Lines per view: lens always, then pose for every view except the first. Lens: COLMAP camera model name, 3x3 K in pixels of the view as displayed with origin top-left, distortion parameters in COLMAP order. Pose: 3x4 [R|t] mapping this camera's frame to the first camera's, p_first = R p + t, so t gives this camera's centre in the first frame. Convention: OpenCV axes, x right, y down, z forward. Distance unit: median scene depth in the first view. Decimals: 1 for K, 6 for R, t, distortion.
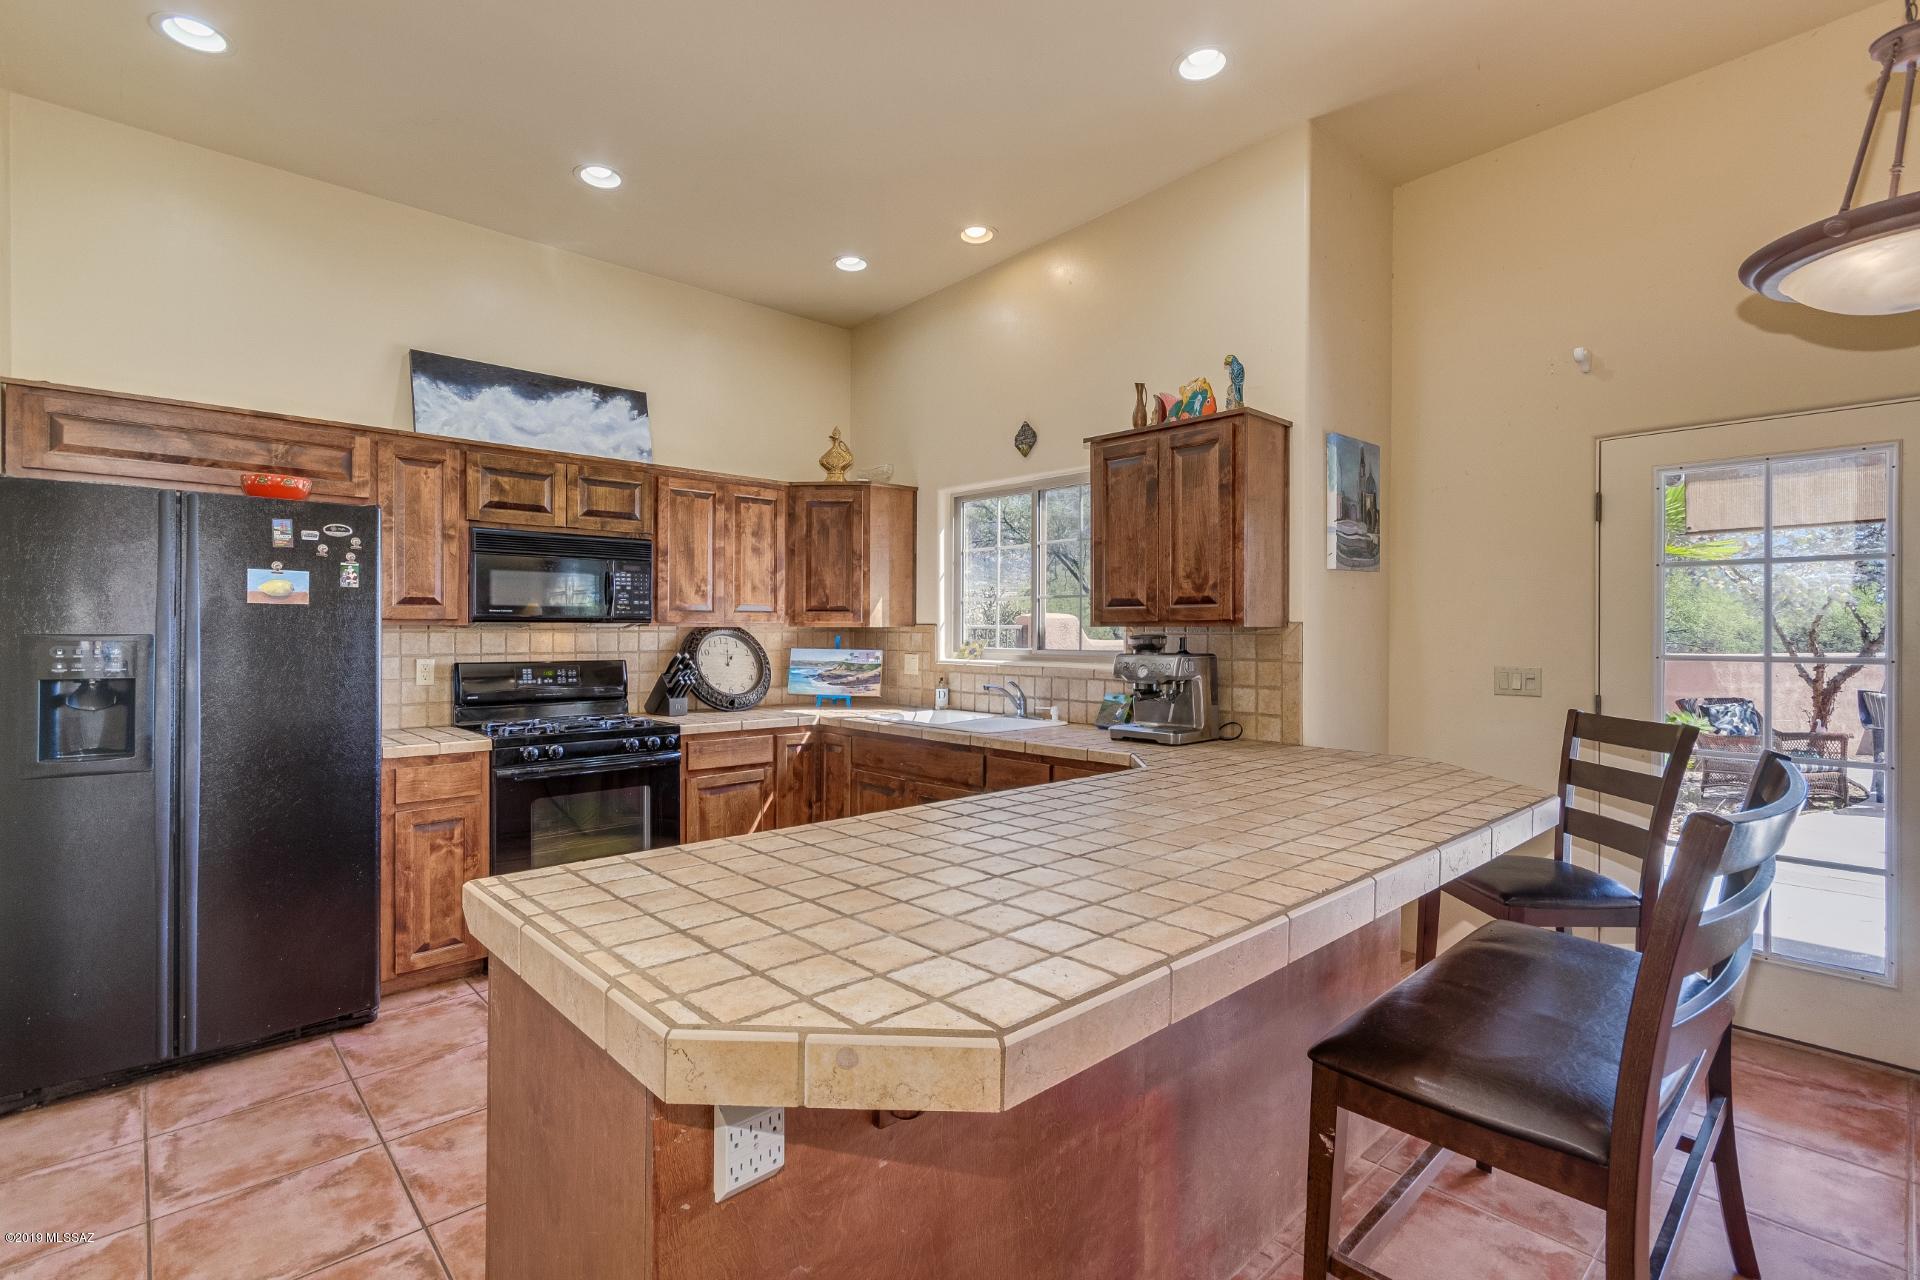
lens RADIAL K [[892.8, 0, 970.7], [0, 892.8, 628.5], [0, 0, 1]] dist [0.001423, 0.001372]
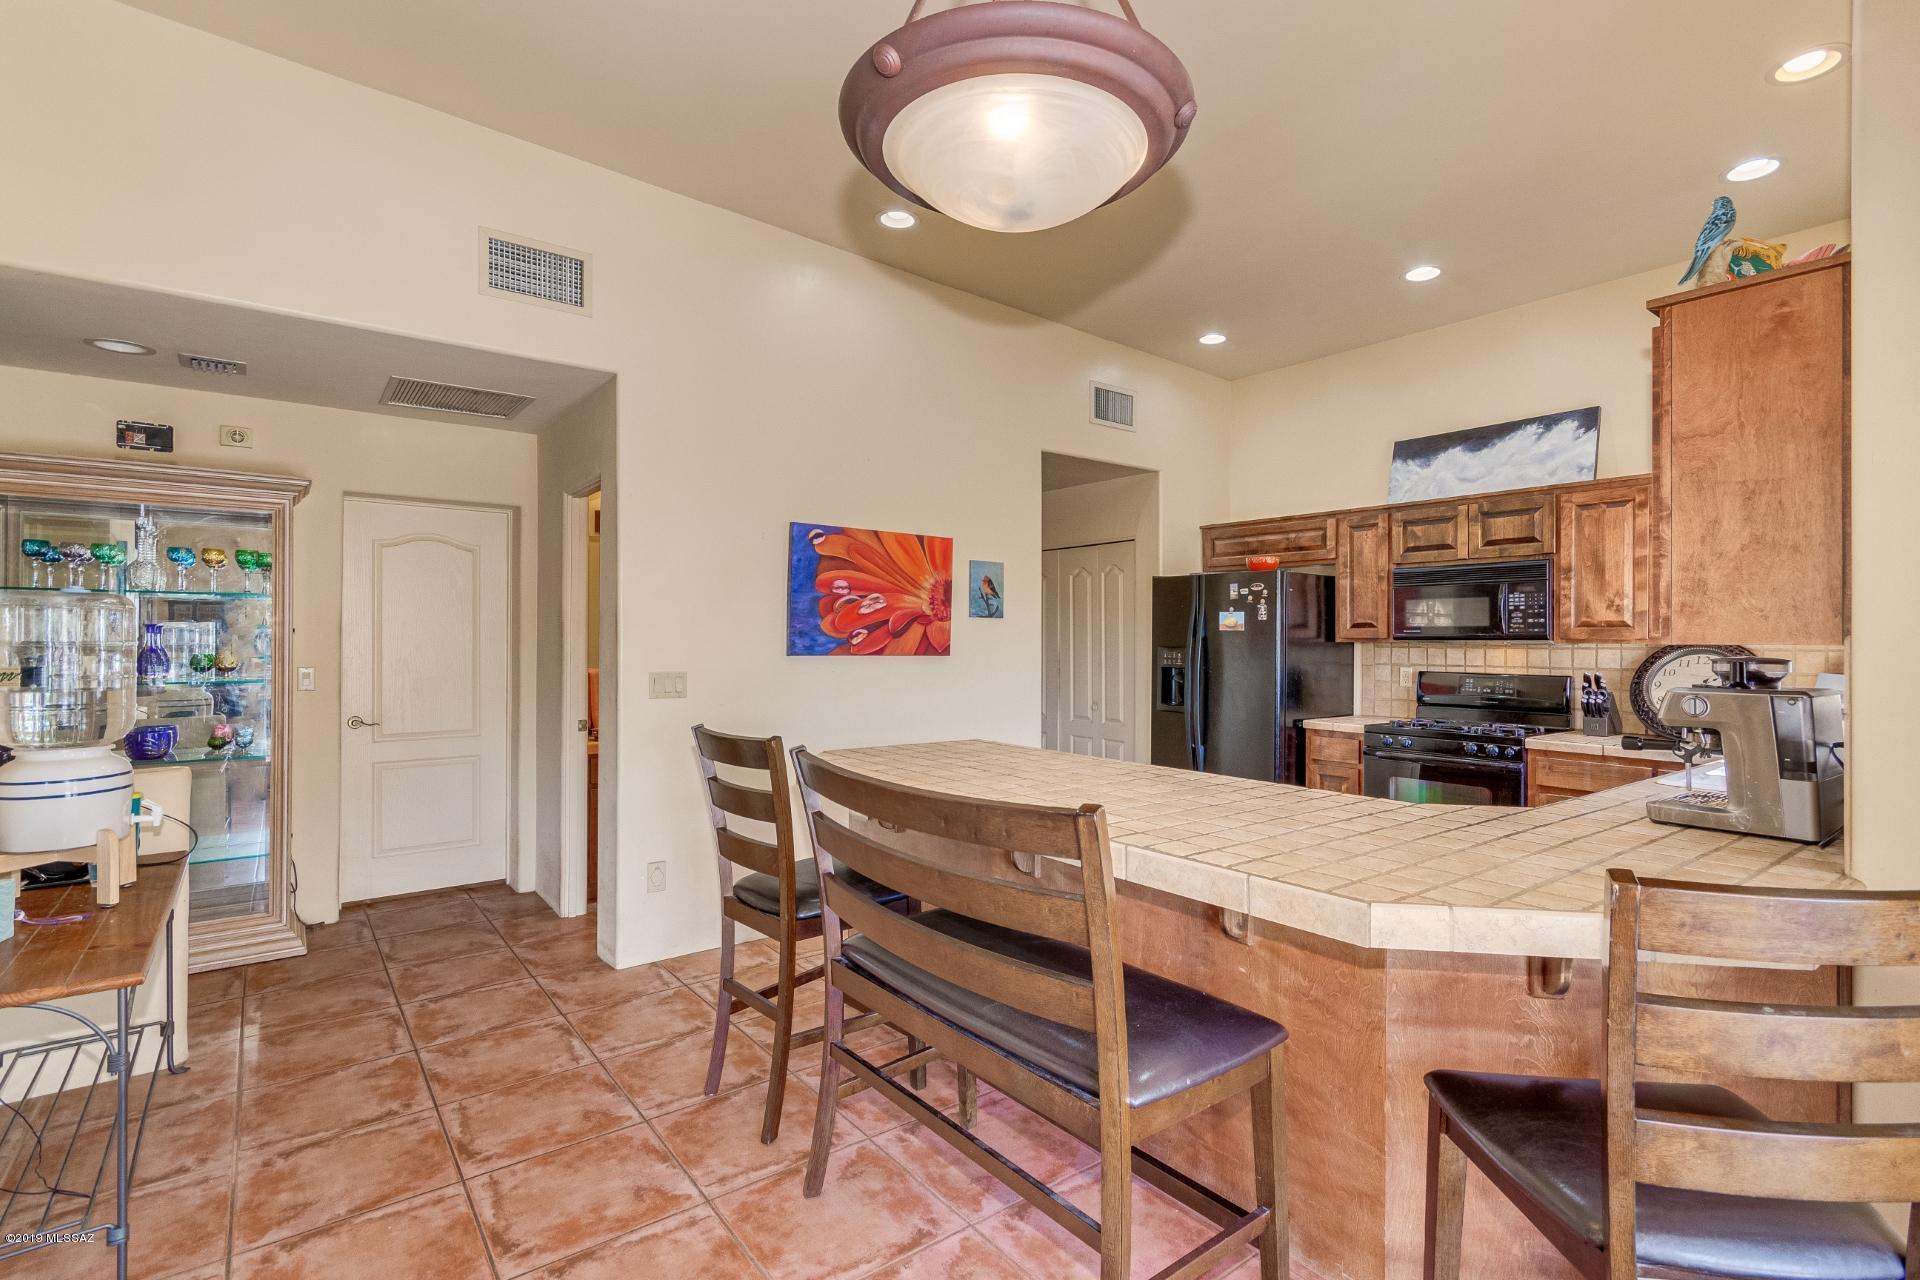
lens RADIAL K [[892.8, 0, 960.6], [0, 892.8, 634.7], [0, 0, 1]] dist [0.001423, 0.001372]
pose [[-0.105143, -0.007789, -0.994427, 0.777735], [-0.003996, 0.999965, -0.007410, -0.002334], [0.994449, 0.003194, -0.105171, 0.460378]]
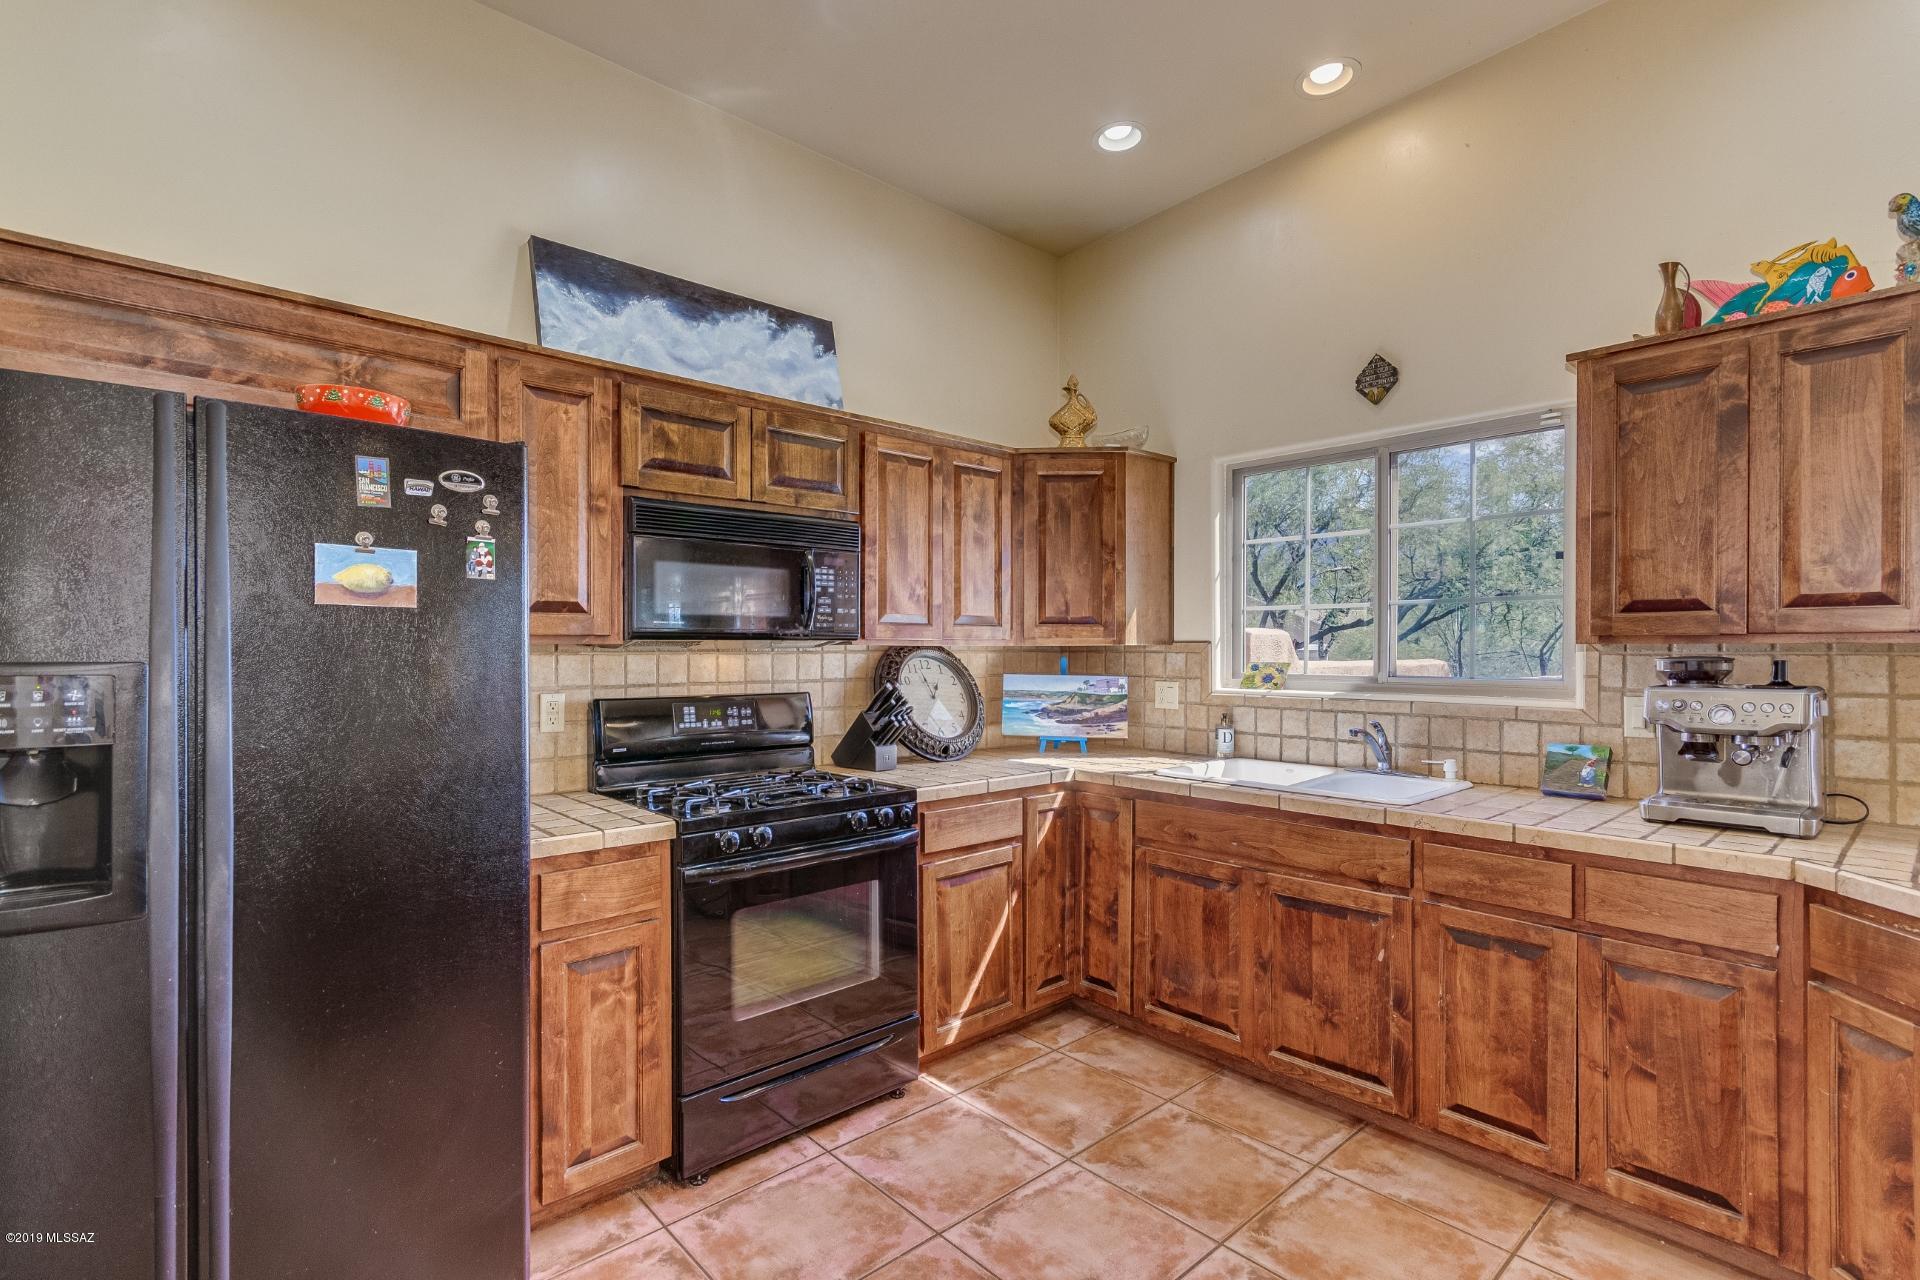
lens RADIAL K [[892.8, 0, 967.4], [0, 892.8, 651.4], [0, 0, 1]] dist [0.001423, 0.001372]
pose [[0.999891, -0.002438, -0.014578, -0.276232], [0.002510, 0.999985, 0.004922, -0.000755], [0.014565, -0.004958, 0.999882, 0.314603]]
